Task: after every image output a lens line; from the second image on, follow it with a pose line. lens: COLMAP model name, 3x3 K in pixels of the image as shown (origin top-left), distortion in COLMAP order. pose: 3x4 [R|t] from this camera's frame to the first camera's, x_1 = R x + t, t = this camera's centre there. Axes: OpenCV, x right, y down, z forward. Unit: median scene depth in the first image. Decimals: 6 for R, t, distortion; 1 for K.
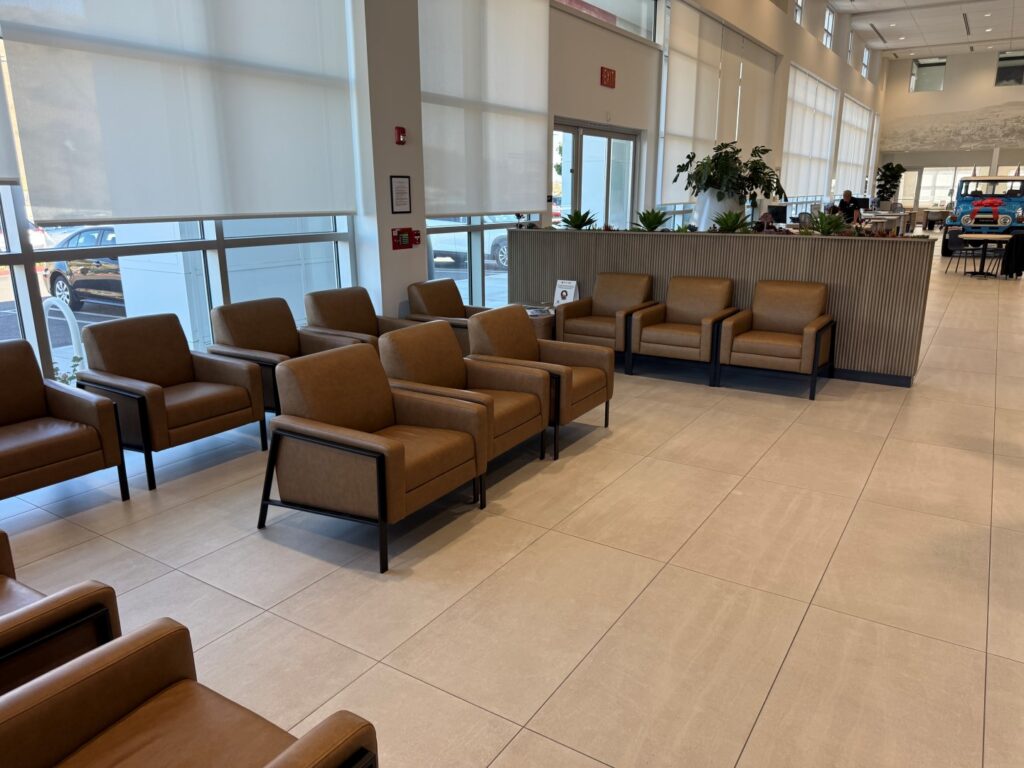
lens RADIAL K [[727.8, 0, 512.4], [0, 727.8, 383.6], [0, 0, 1]] dist [0.001417, 0.000063]
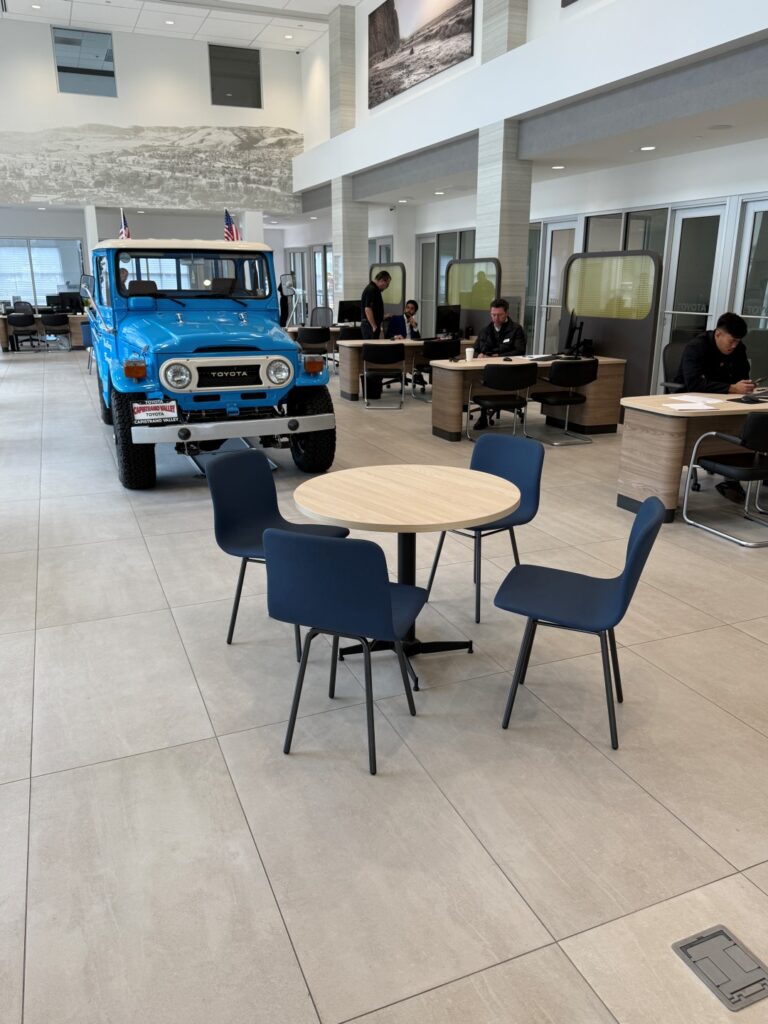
lens RADIAL K [[758.3, 0, 383.4], [0, 758.3, 512.4], [0, 0, 1]] dist [-0.000712, -0.000803]
pose [[0.559348, -0.234302, 0.795131, 0.259829], [0.202715, 0.968761, 0.142862, -0.126242], [-0.803764, 0.081276, 0.589371, 0.478738]]
